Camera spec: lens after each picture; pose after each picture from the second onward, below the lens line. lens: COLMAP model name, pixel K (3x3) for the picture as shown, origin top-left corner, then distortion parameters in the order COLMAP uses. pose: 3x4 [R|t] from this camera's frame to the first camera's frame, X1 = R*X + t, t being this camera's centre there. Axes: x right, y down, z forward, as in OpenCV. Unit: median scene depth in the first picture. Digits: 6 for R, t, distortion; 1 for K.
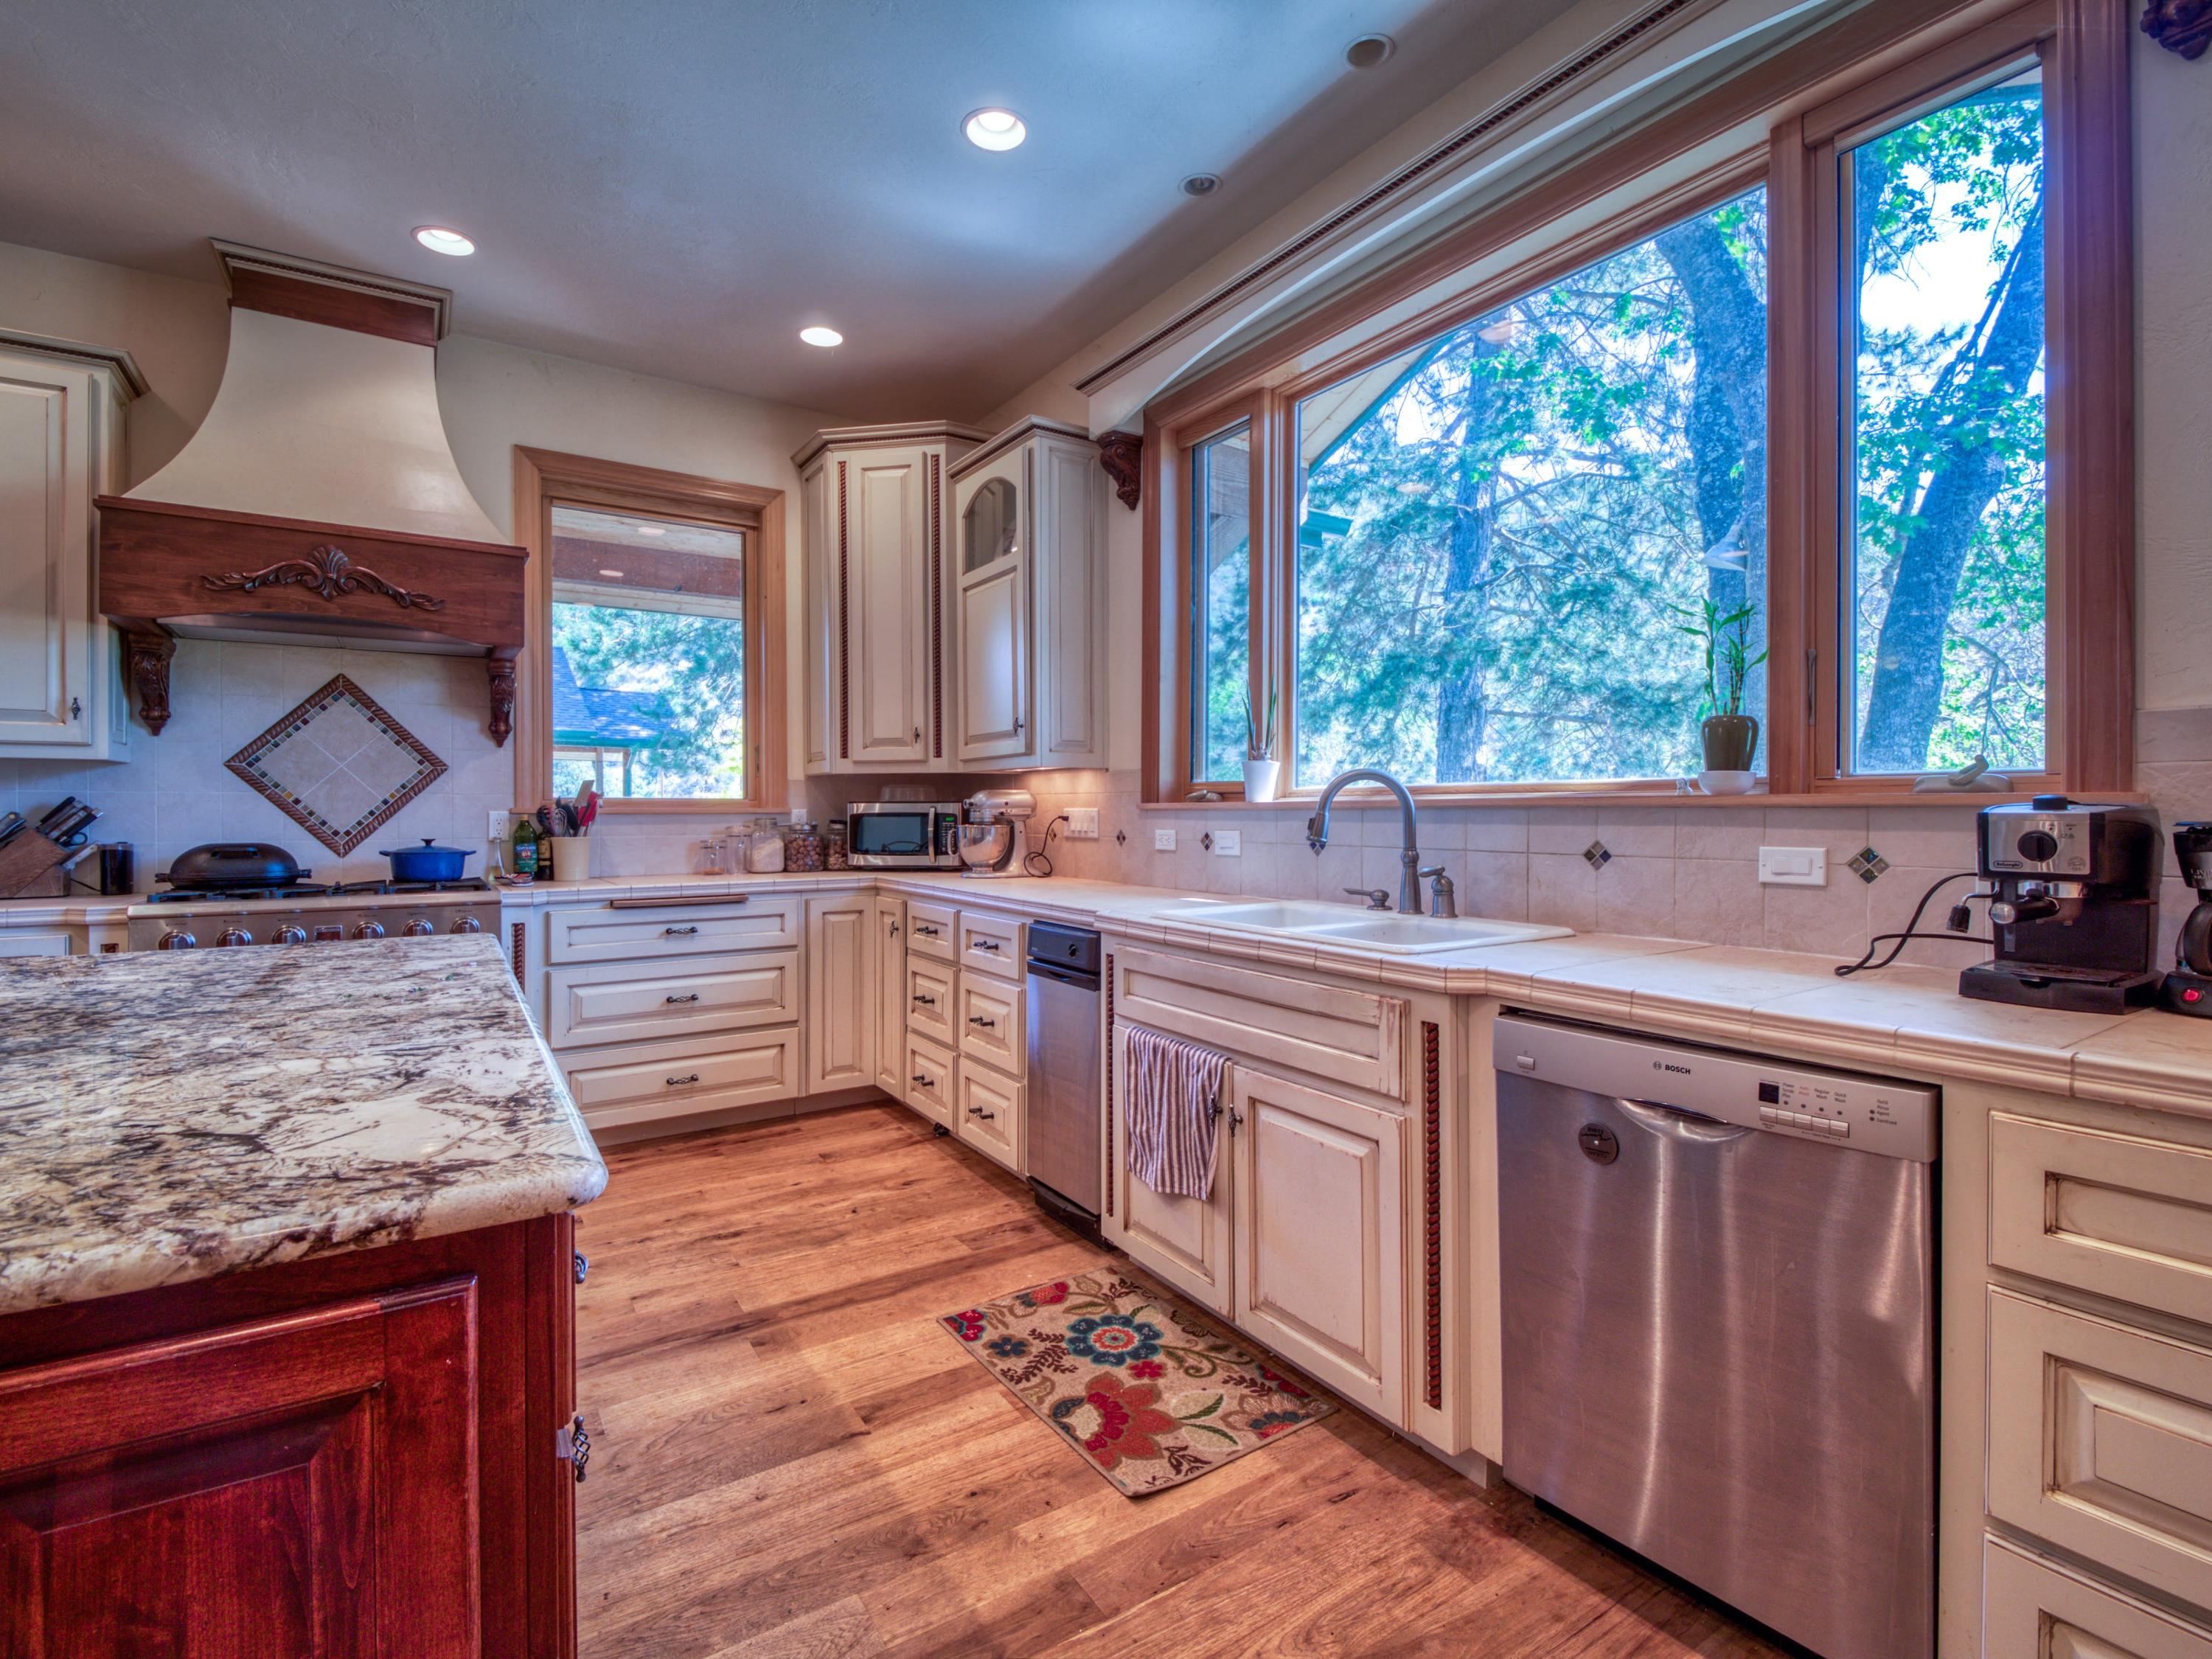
lens RADIAL K [[1027.2, 0, 1110.2], [0, 1027.2, 825.4], [0, 0, 1]] dist [0.002132, -0.000161]
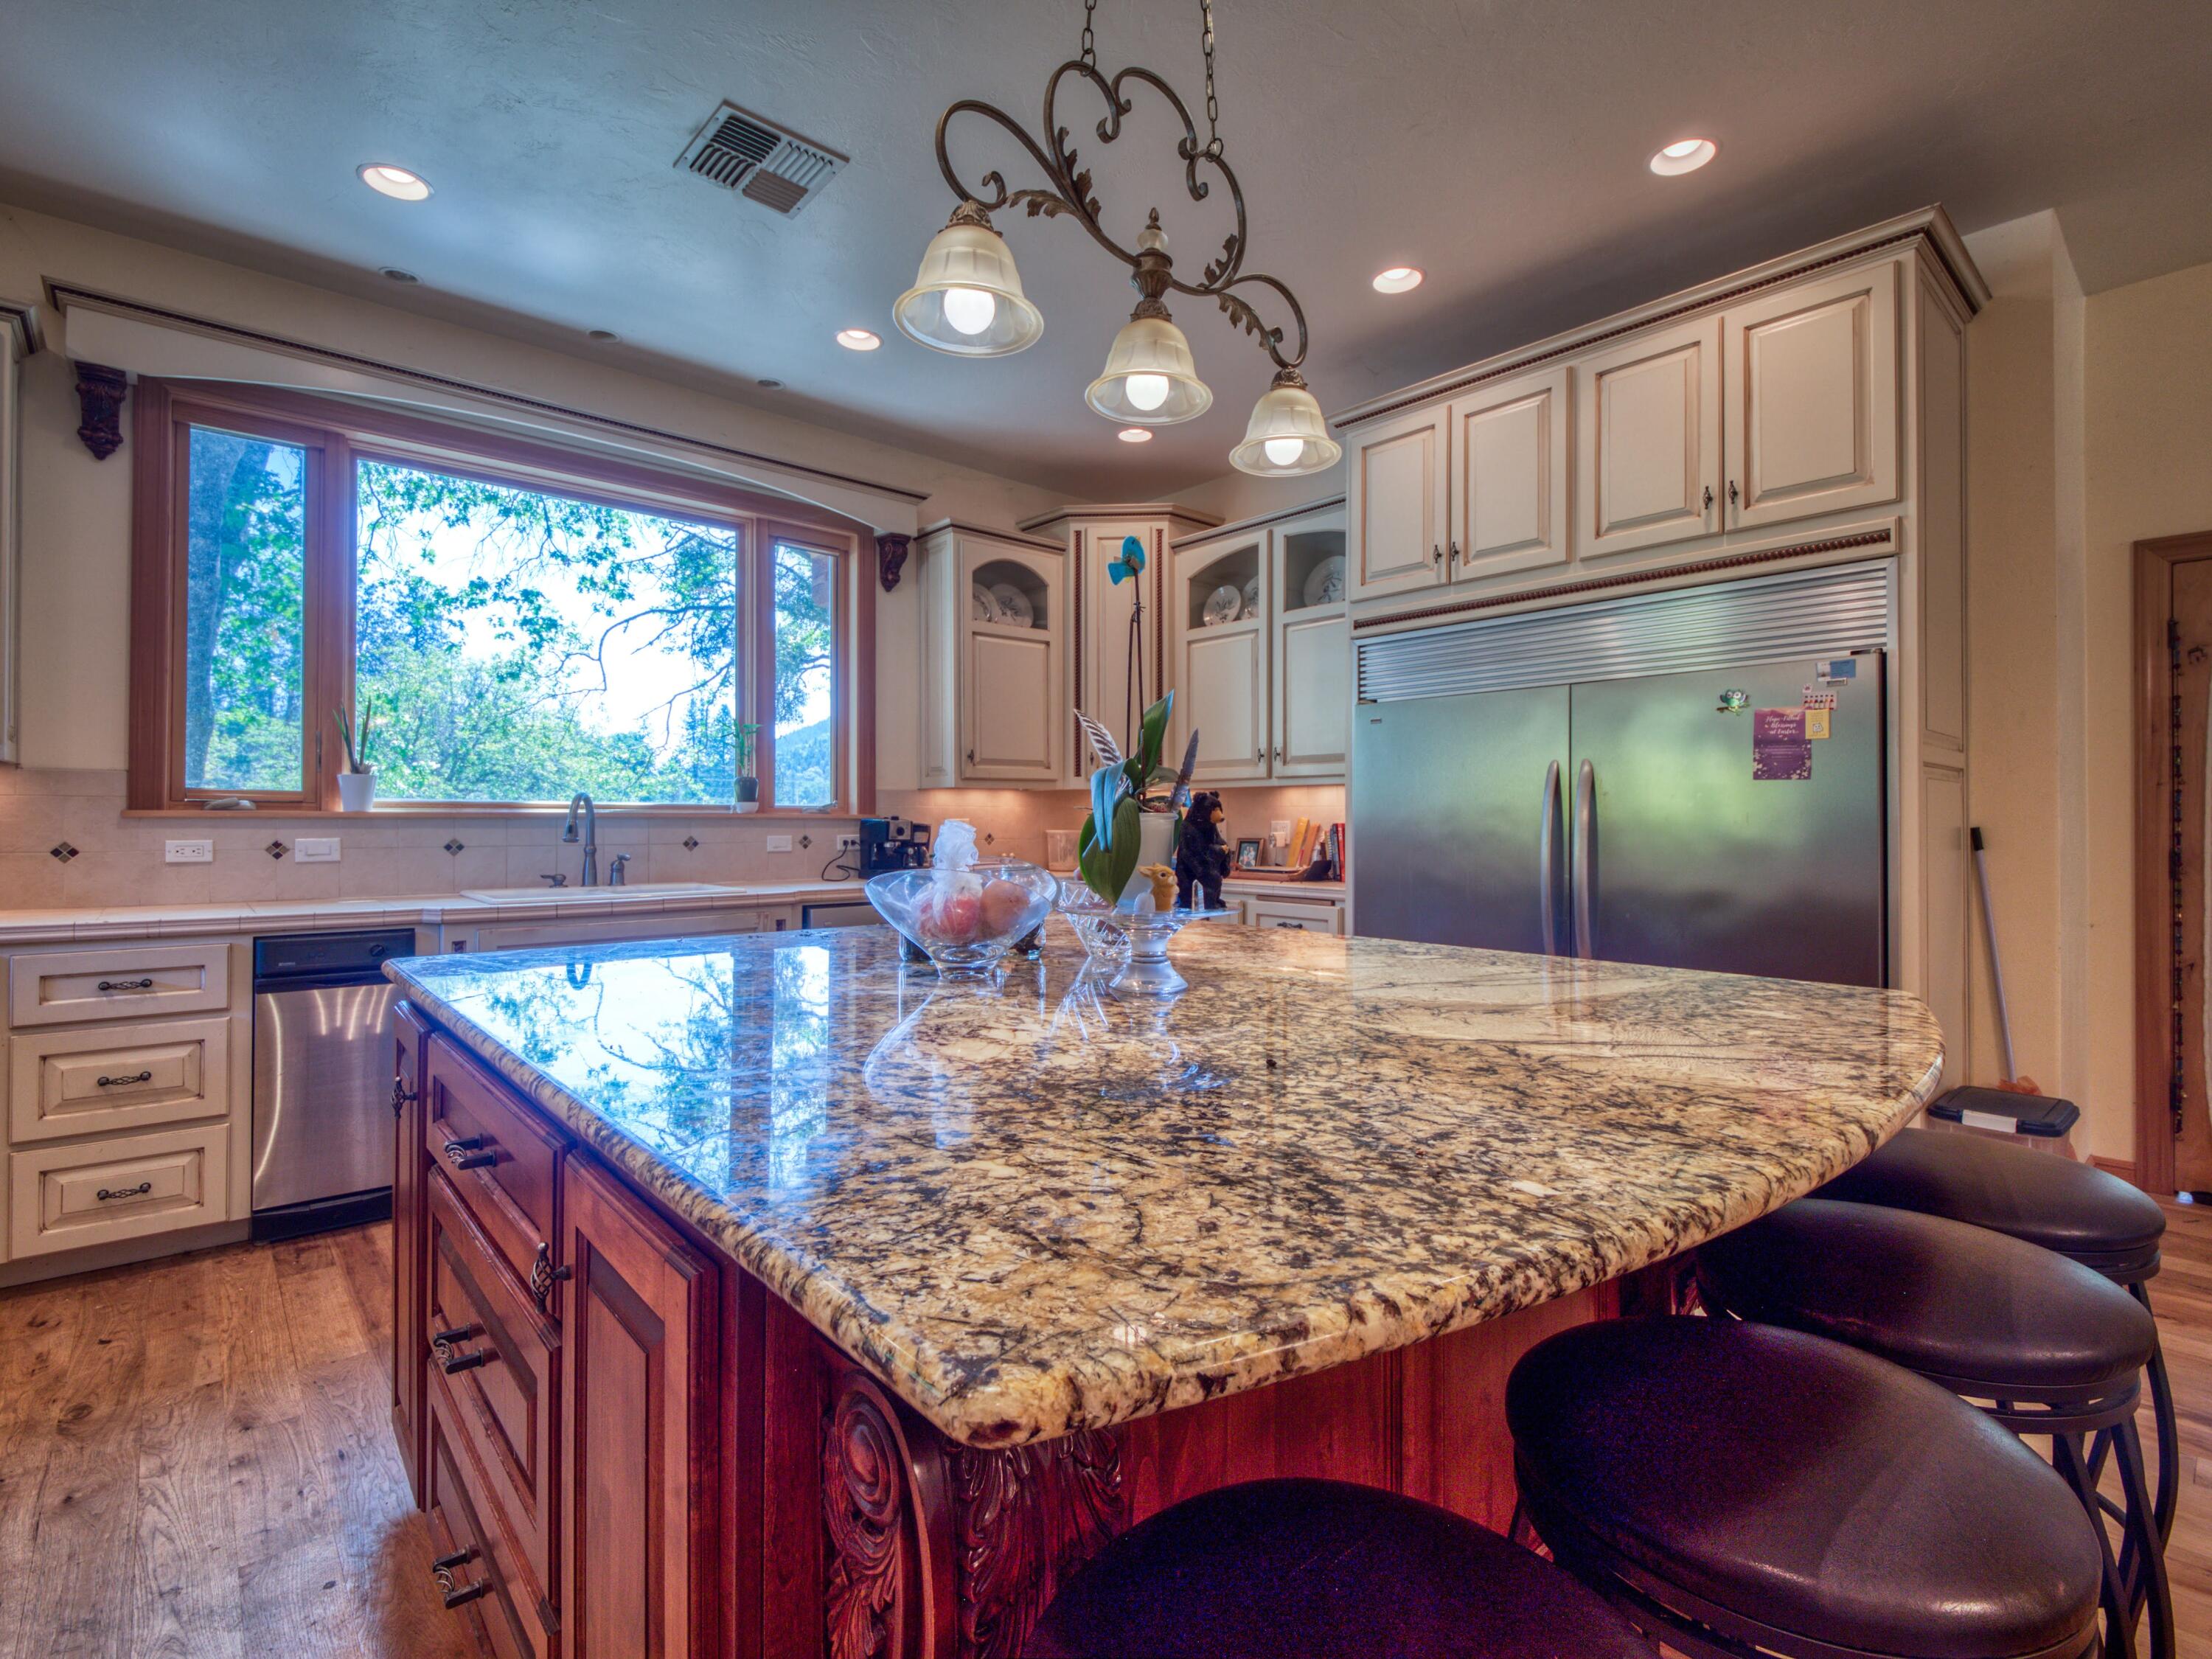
lens RADIAL K [[1045.6, 0, 1110.5], [0, 1045.6, 816.1], [0, 0, 1]] dist [-0.000535, -0.000134]
pose [[-0.132990, -0.002433, 0.991114, -1.154993], [0.006362, 0.999974, 0.003309, -0.017351], [-0.991097, 0.006745, -0.132971, 0.363851]]
